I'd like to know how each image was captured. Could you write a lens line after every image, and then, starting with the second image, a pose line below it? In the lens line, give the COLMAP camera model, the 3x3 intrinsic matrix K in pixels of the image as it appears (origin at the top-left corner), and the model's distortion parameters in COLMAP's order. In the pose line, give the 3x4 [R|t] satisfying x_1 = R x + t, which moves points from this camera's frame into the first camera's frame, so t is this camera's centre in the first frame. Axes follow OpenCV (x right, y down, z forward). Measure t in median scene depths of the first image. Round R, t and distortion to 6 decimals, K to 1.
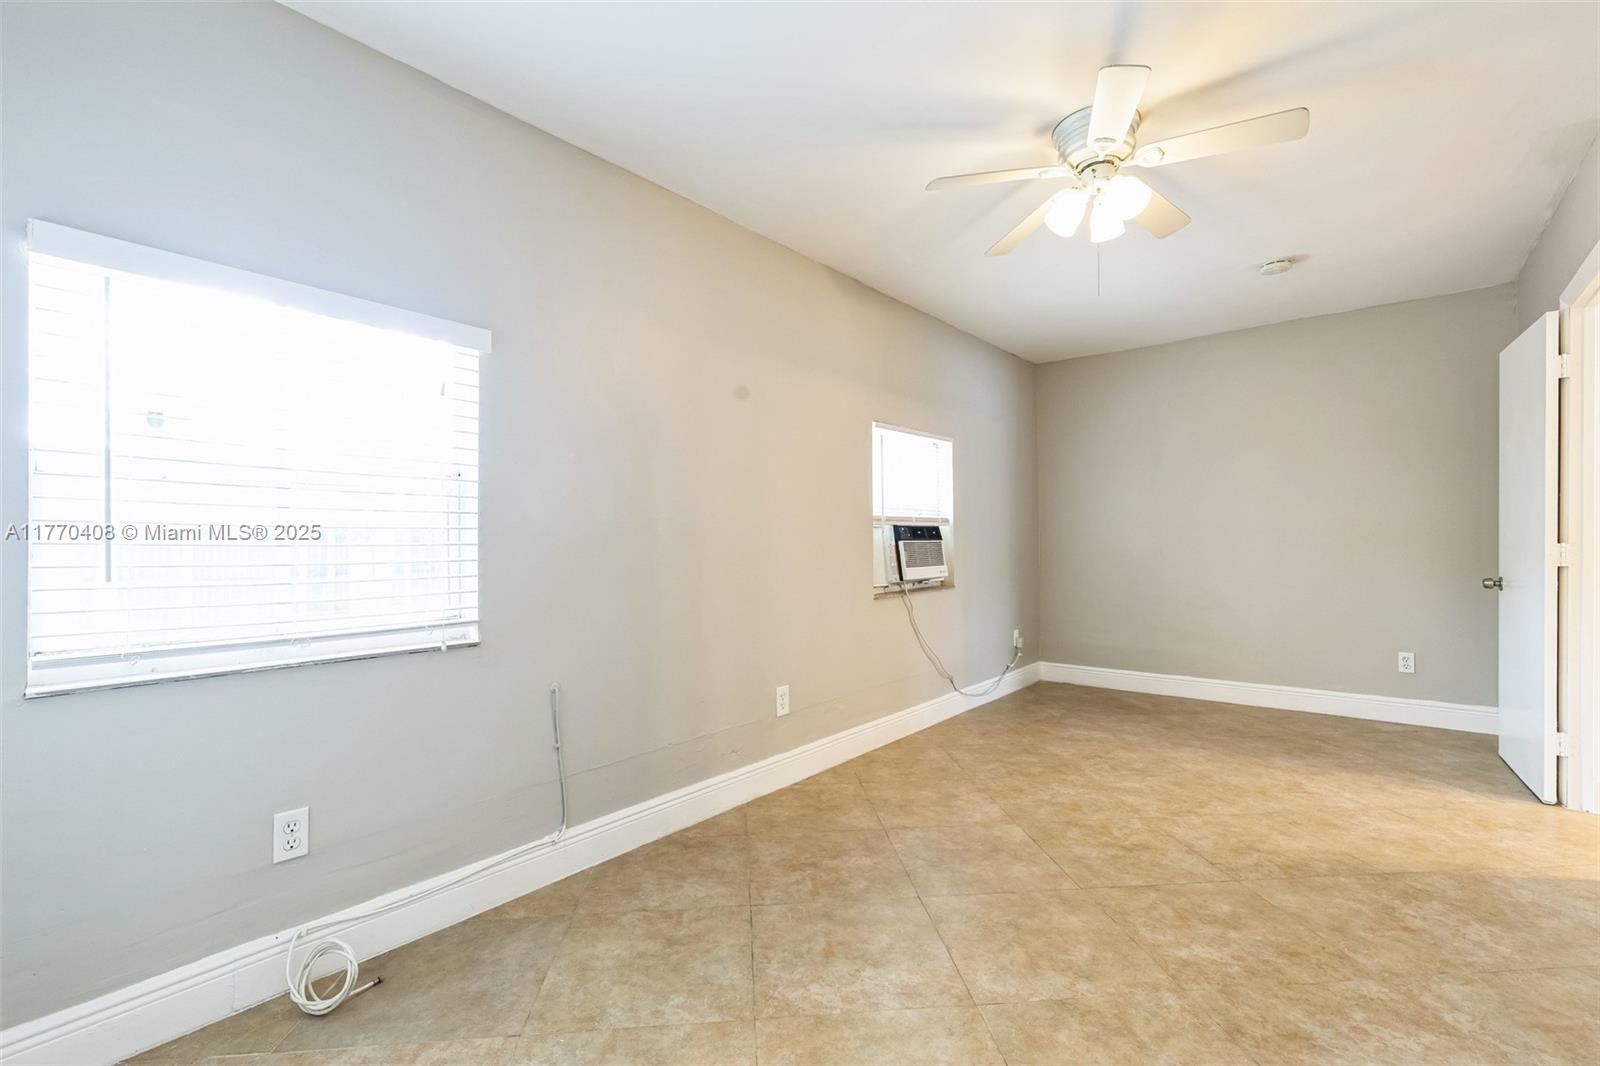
lens RADIAL K [[720.3, 0, 799.8], [0, 720.3, 539.3], [0, 0, 1]] dist [0.002537, 0.000487]
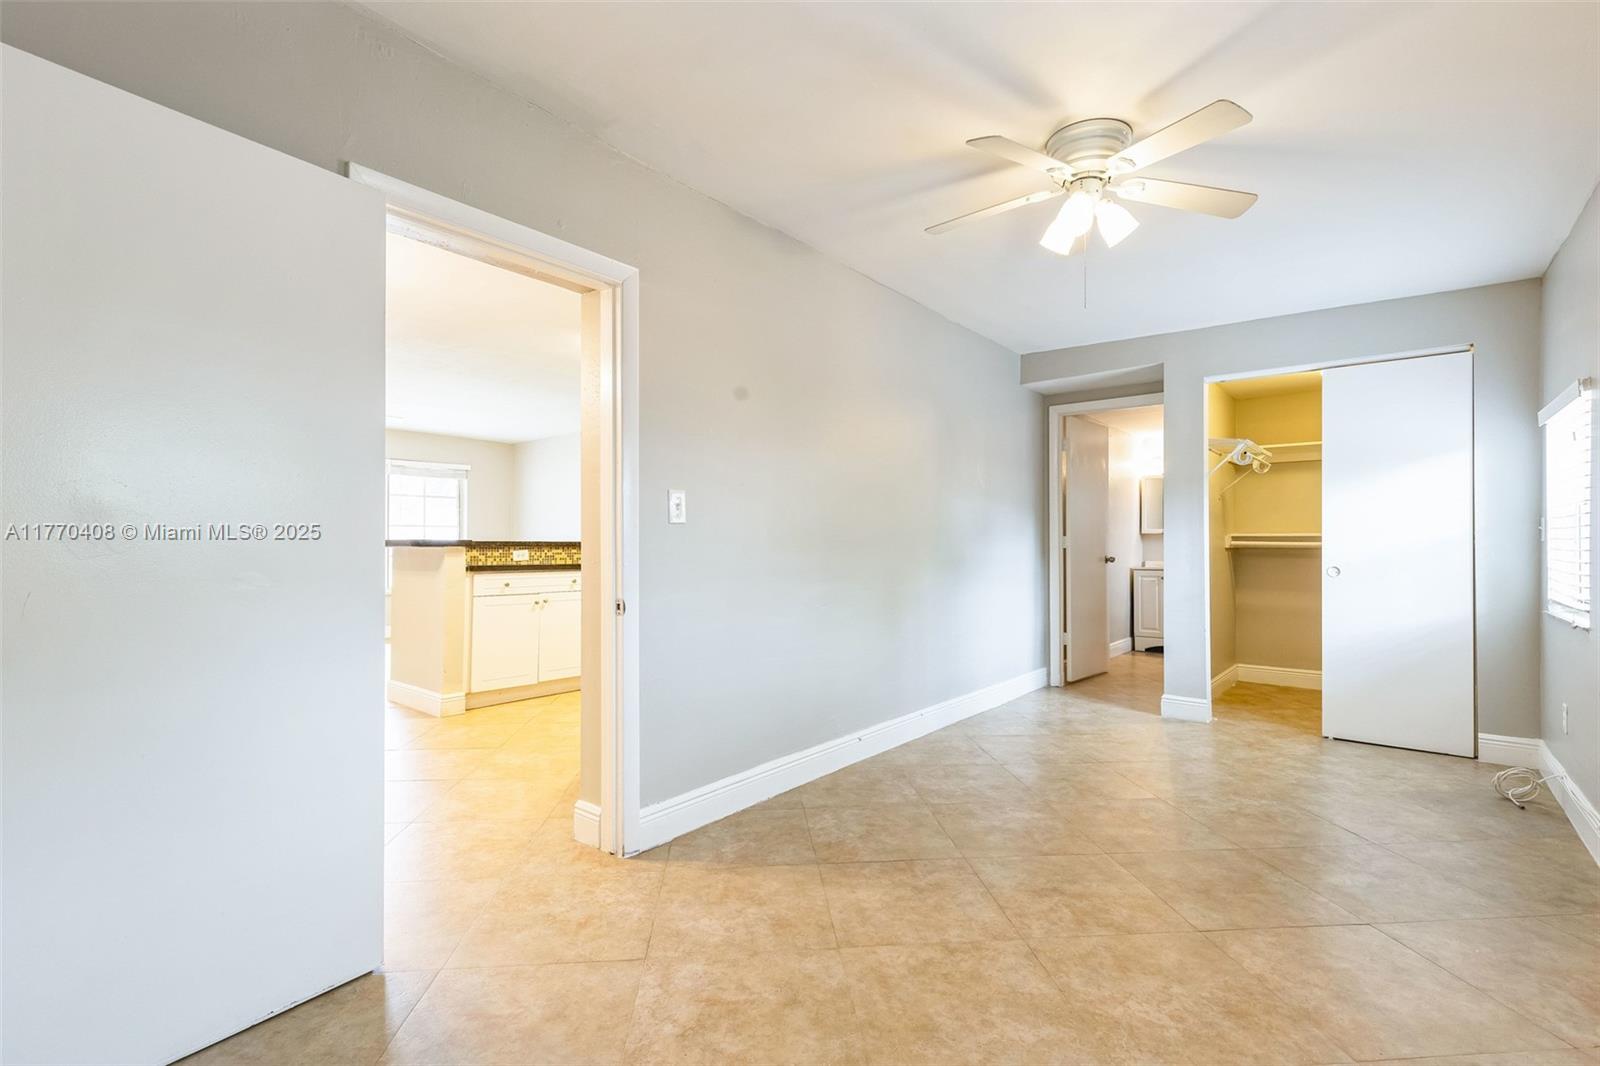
lens RADIAL K [[720.3, 0, 798.5], [0, 720.3, 539.2], [0, 0, 1]] dist [0.002537, 0.000487]
pose [[-0.999986, 0.001672, 0.005032, 0.768404], [0.001621, 0.999947, -0.010207, -0.000853], [-0.005049, -0.010199, -0.999935, 1.895499]]
